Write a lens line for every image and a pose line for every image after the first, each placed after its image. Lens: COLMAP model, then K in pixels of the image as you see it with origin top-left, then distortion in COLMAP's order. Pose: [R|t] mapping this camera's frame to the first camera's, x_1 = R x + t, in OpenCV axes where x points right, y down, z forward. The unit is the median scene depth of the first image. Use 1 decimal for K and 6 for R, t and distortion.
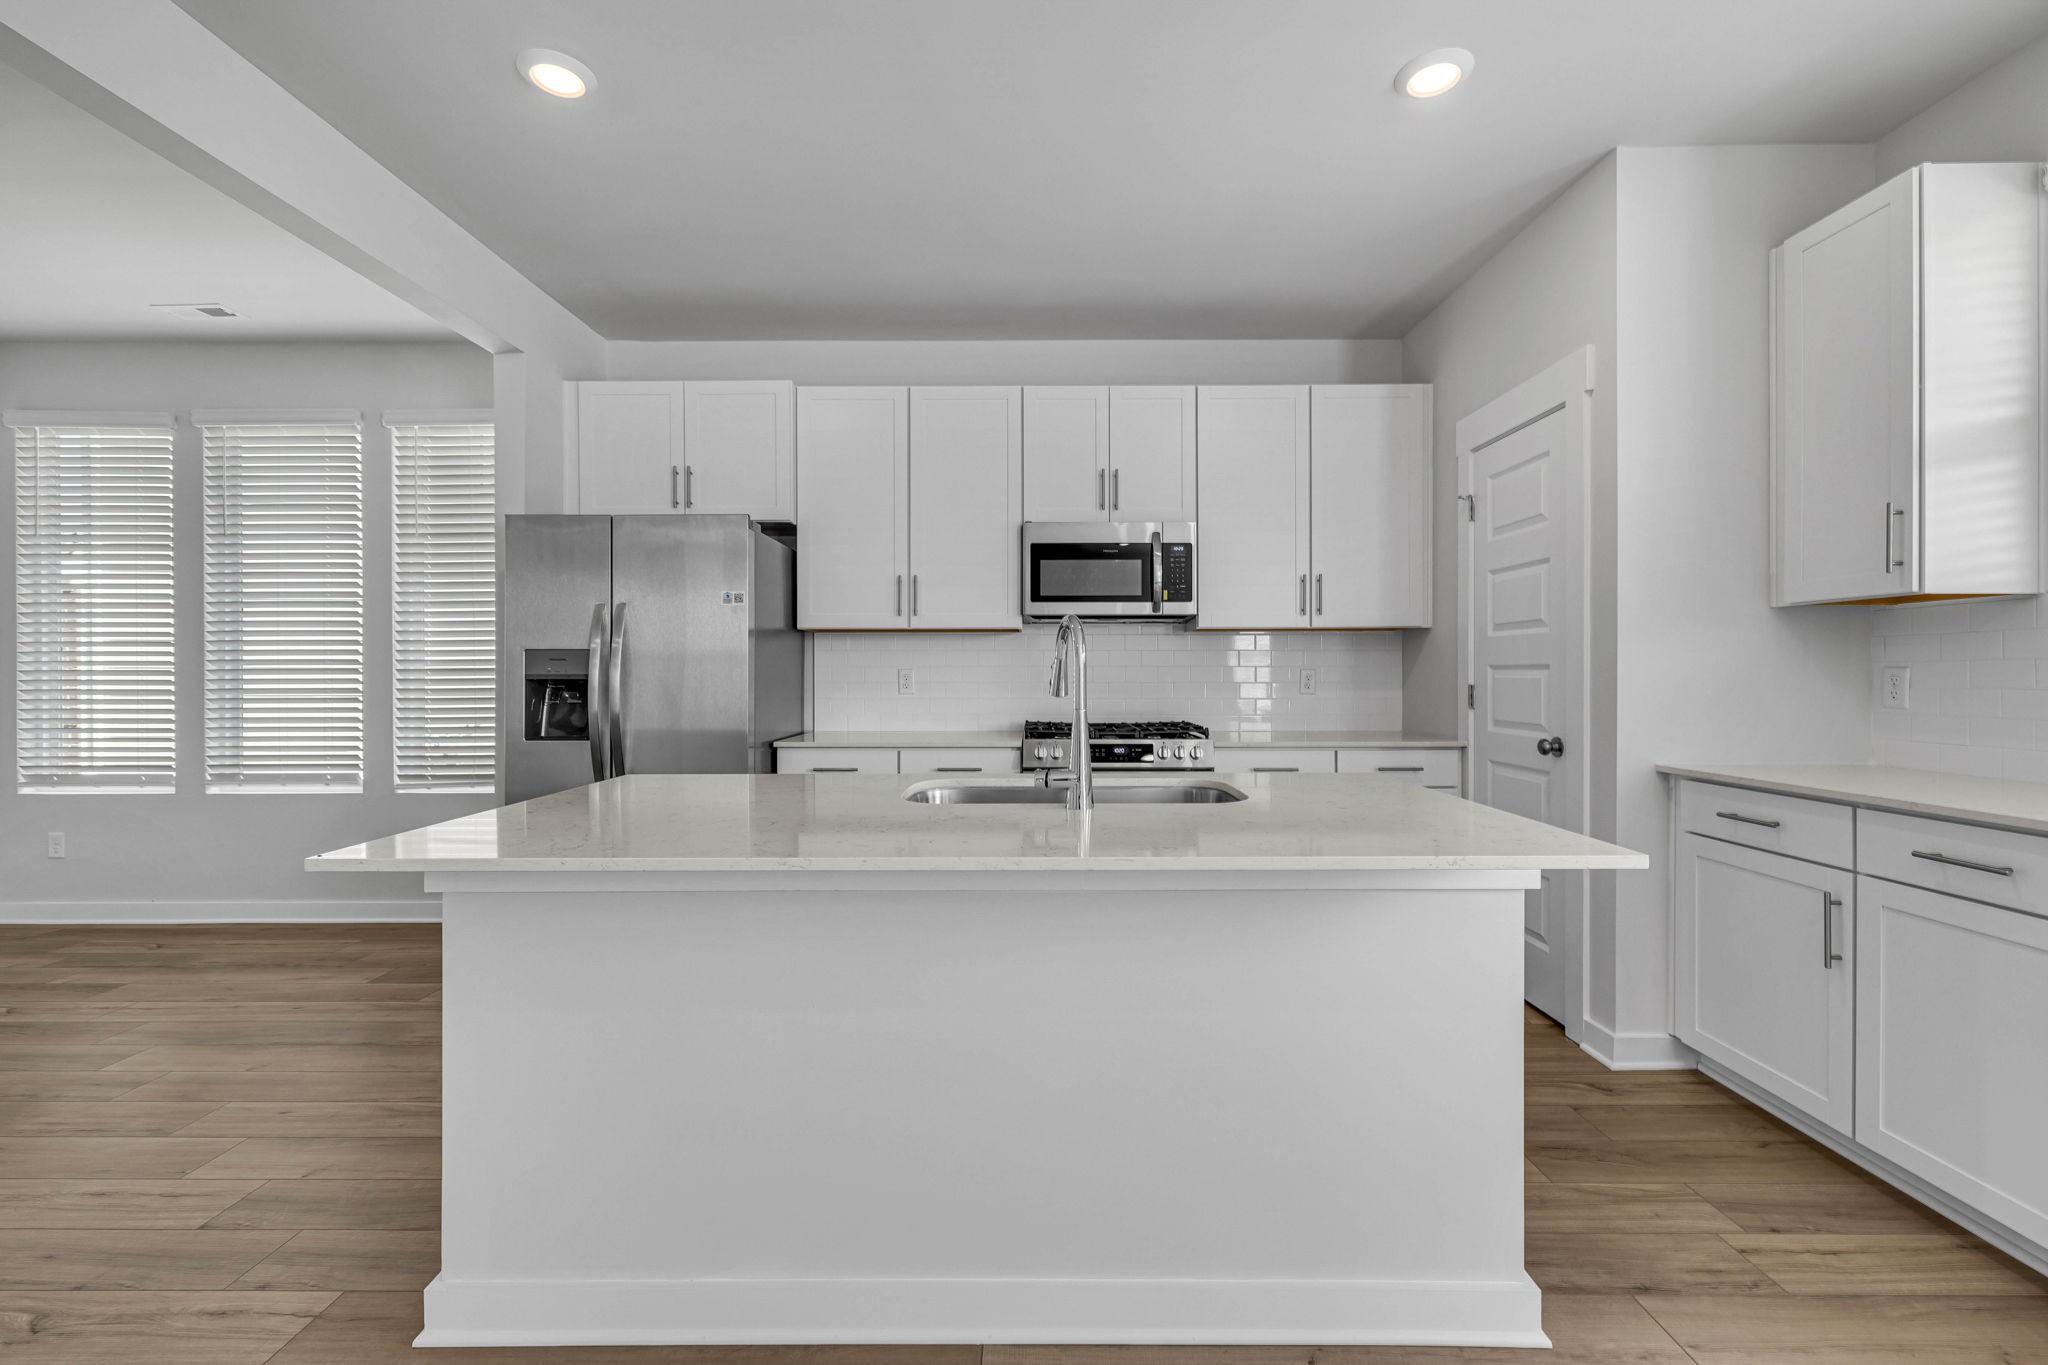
lens RADIAL K [[905.5, 0, 1036.1], [0, 905.5, 675.7], [0, 0, 1]] dist [-0.000934, -0.000359]
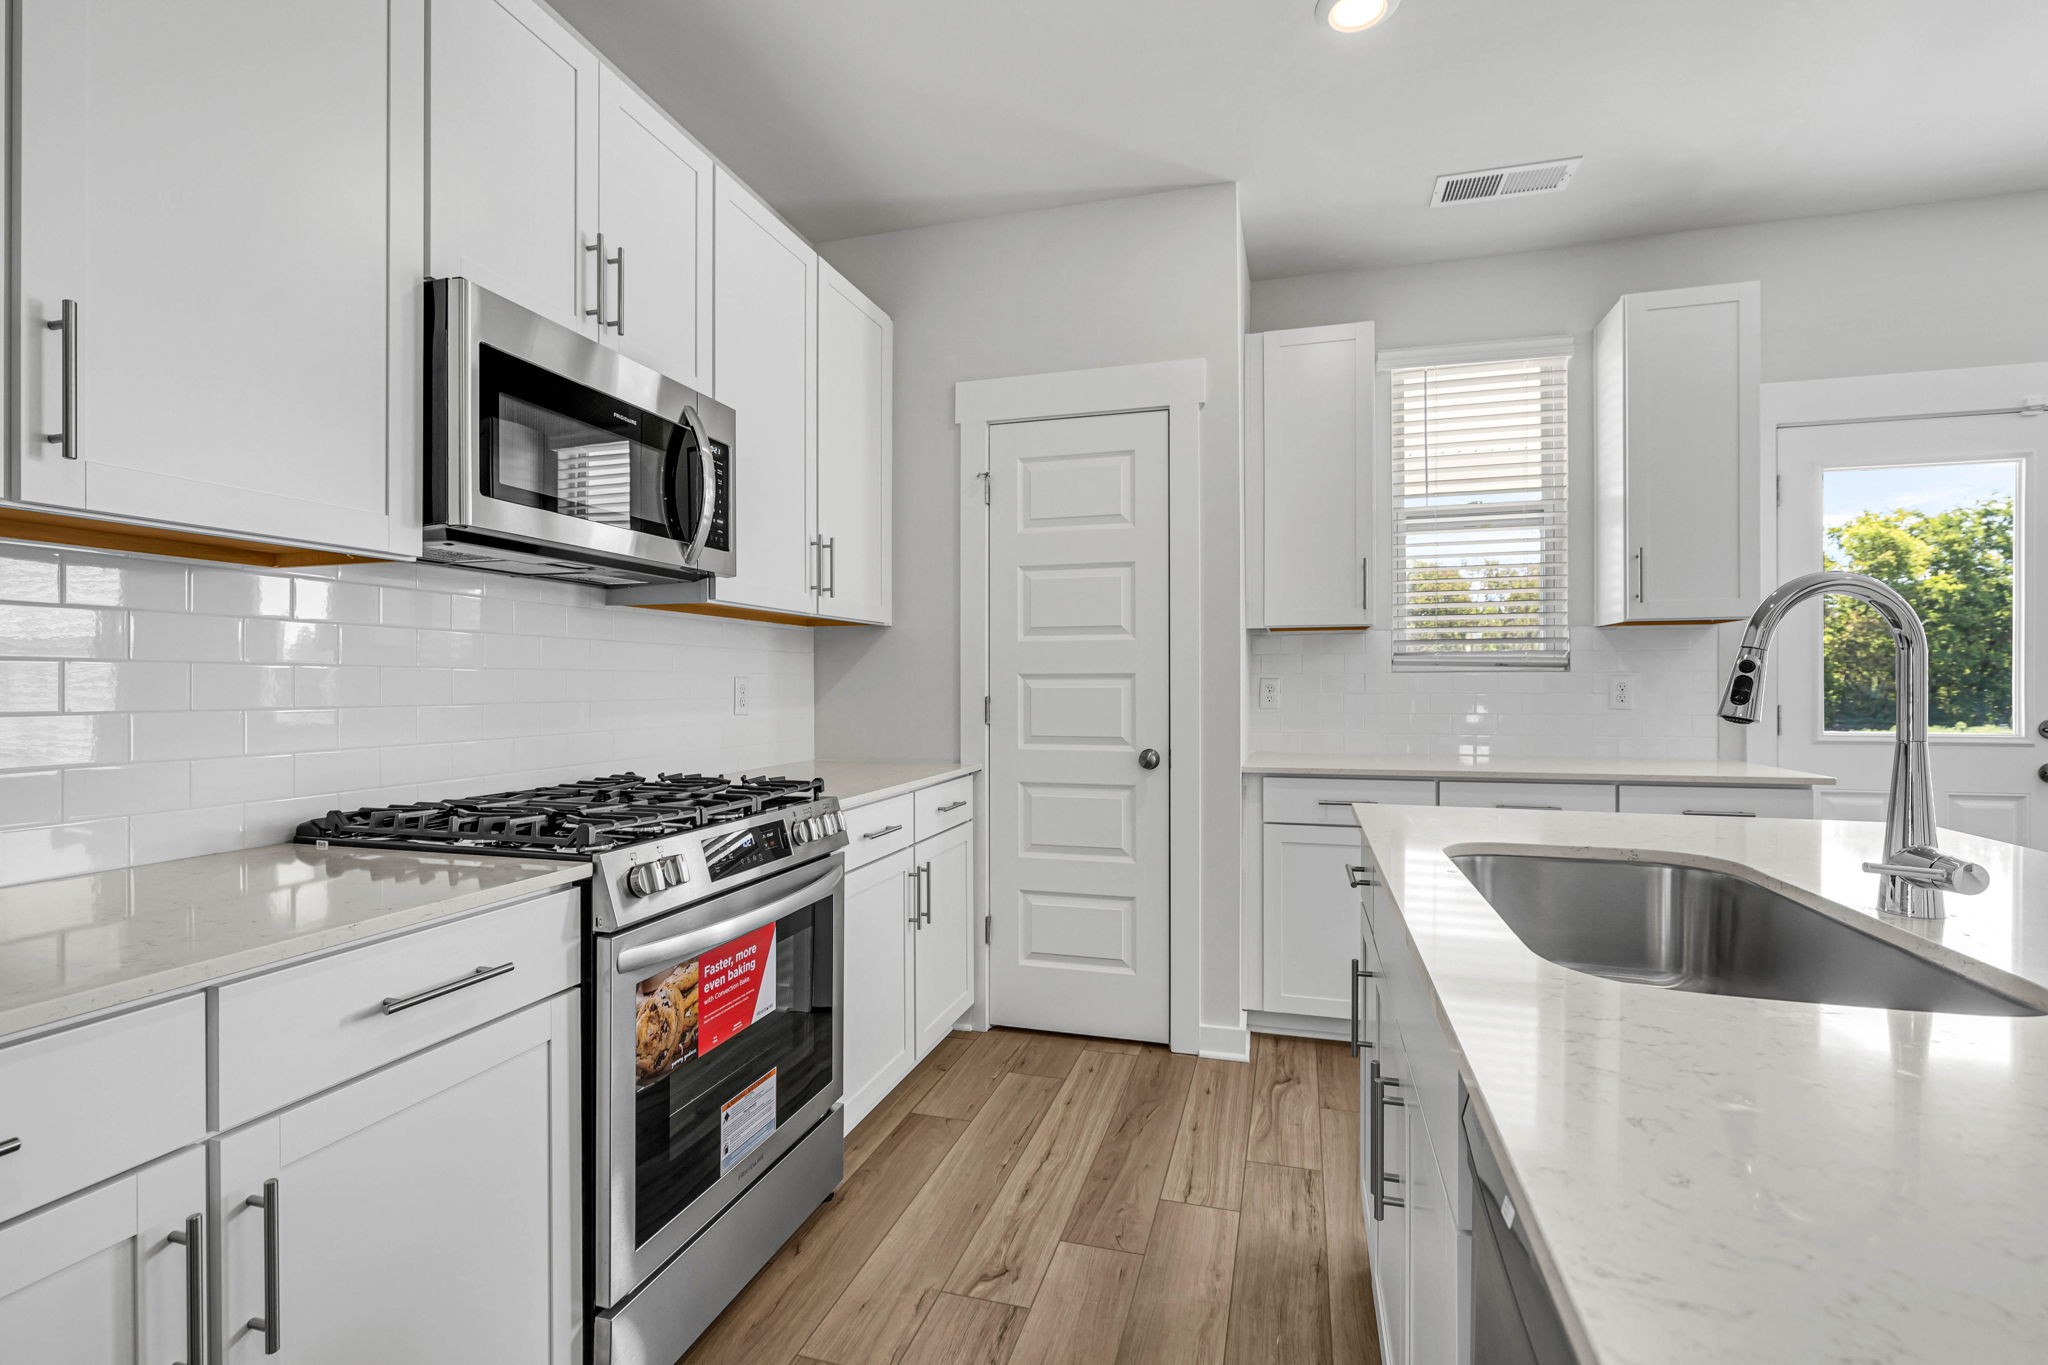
lens RADIAL K [[905.5, 0, 1030.3], [0, 905.5, 686.0], [0, 0, 1]] dist [-0.000934, -0.000359]
pose [[0.253559, -0.002679, 0.967316, -0.380867], [0.004235, 0.999990, 0.001660, -0.001587], [-0.967311, 0.003675, 0.253568, 0.849618]]
